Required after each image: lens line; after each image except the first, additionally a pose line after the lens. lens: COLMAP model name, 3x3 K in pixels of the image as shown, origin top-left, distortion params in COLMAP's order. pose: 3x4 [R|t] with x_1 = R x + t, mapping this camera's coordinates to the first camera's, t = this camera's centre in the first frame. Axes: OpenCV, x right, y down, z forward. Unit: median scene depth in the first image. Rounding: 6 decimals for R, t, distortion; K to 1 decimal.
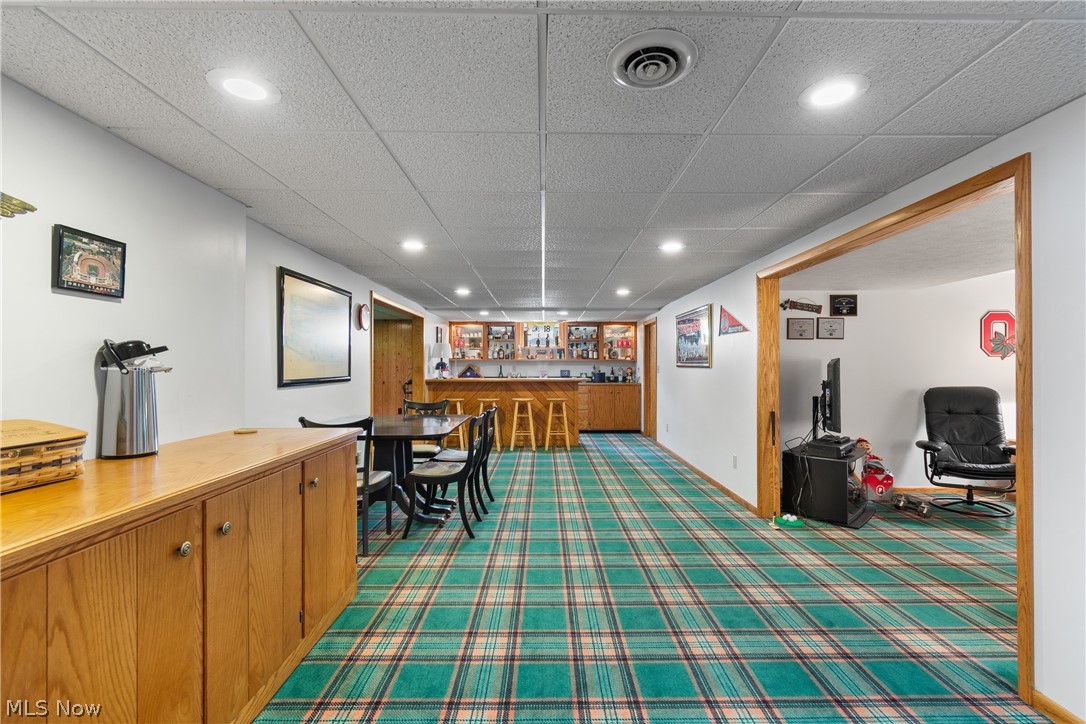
lens RADIAL K [[480.3, 0, 545.8], [0, 480.3, 365.2], [0, 0, 1]] dist [-0.003242, -0.002179]
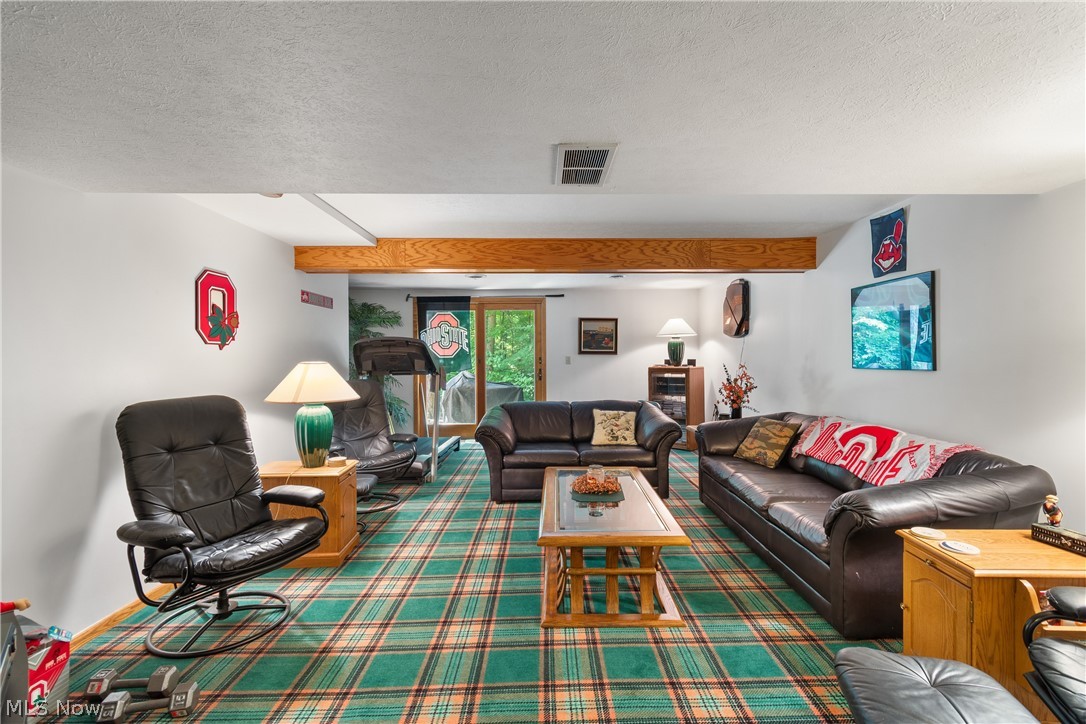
lens RADIAL K [[480.3, 0, 545.1], [0, 480.3, 357.4], [0, 0, 1]] dist [-0.003242, -0.002179]
pose [[-0.029299, -0.001491, 0.999570, 0.320244], [0.001645, 0.999997, 0.001540, -0.001167], [-0.999569, 0.001690, -0.029297, 0.617738]]
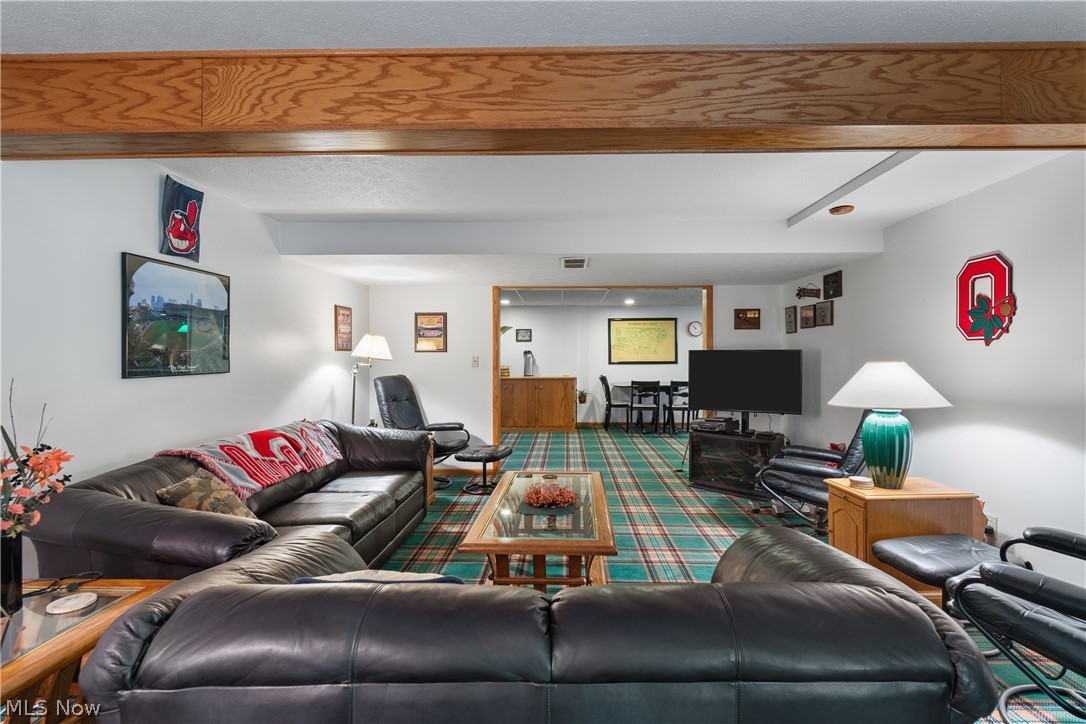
lens RADIAL K [[484.0, 0, 544.7], [0, 484.0, 358.8], [0, 0, 1]] dist [0.000274, -0.000005]
pose [[-0.012846, 0.006040, -0.999899, 1.592152], [0.005555, 0.999967, 0.005969, -0.002423], [0.999902, -0.005478, -0.012879, 0.530439]]
